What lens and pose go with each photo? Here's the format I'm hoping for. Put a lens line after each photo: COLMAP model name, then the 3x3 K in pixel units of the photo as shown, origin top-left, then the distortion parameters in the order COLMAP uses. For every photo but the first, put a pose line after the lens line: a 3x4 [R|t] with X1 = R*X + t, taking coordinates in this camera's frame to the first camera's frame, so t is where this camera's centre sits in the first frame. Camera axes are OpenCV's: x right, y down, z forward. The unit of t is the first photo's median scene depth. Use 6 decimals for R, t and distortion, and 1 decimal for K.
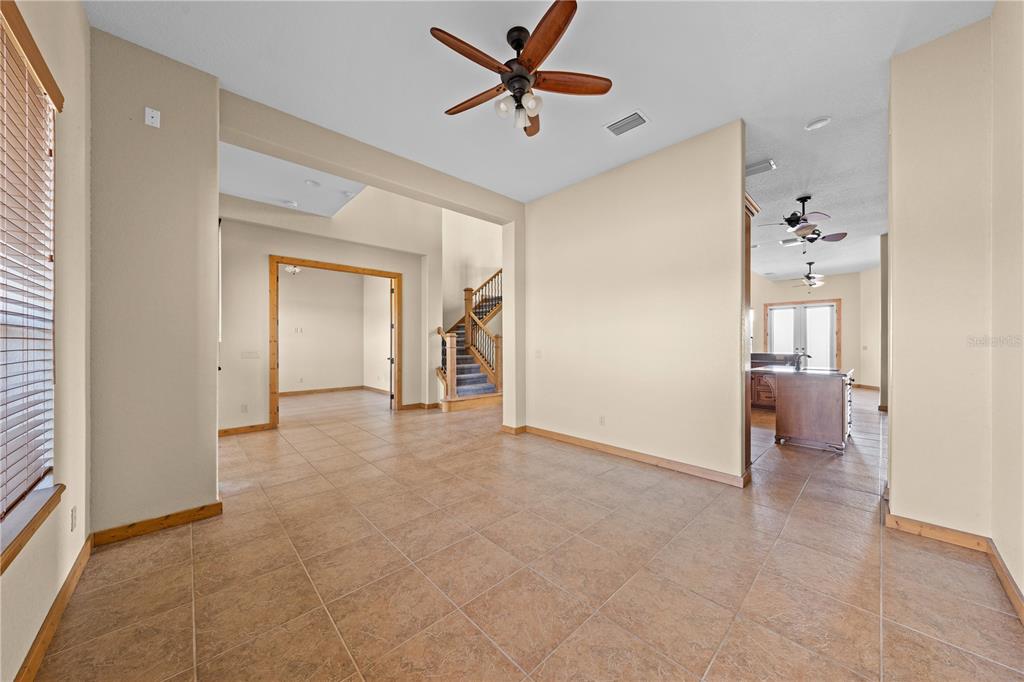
lens RADIAL K [[346.0, 0, 511.6], [0, 346.0, 338.2], [0, 0, 1]] dist [-0.003547, -0.000145]
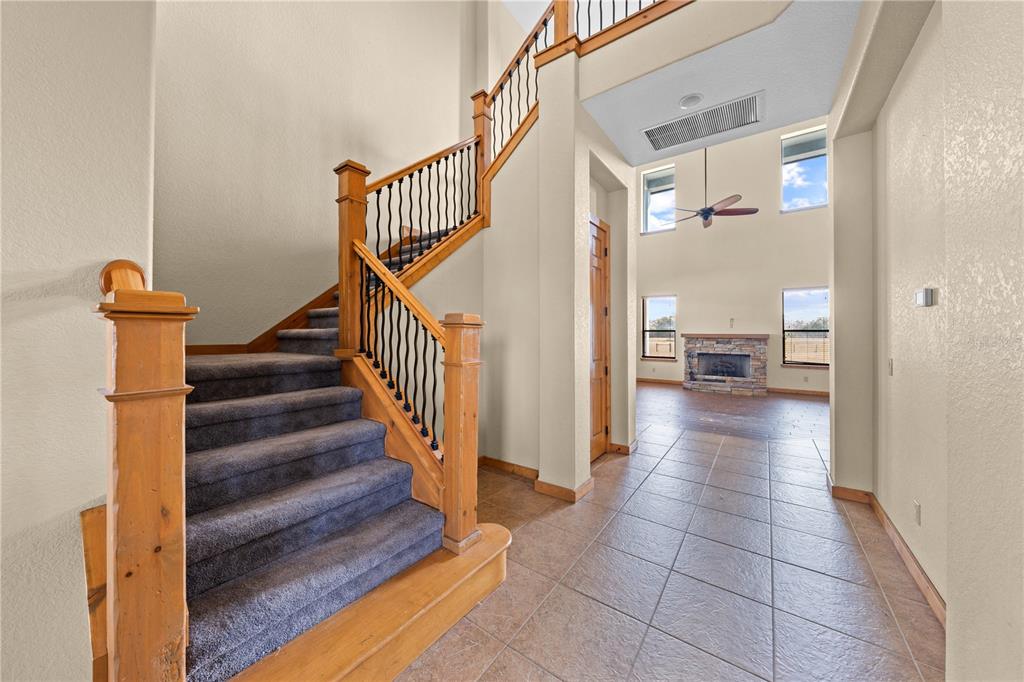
lens RADIAL K [[346.0, 0, 511.6], [0, 346.0, 338.2], [0, 0, 1]] dist [-0.003547, -0.000145]
pose [[0.979735, 0.010253, 0.200034, -0.046745], [-0.011883, 0.999905, 0.006953, 0.004619], [-0.199943, -0.009189, 0.979764, 0.680151]]
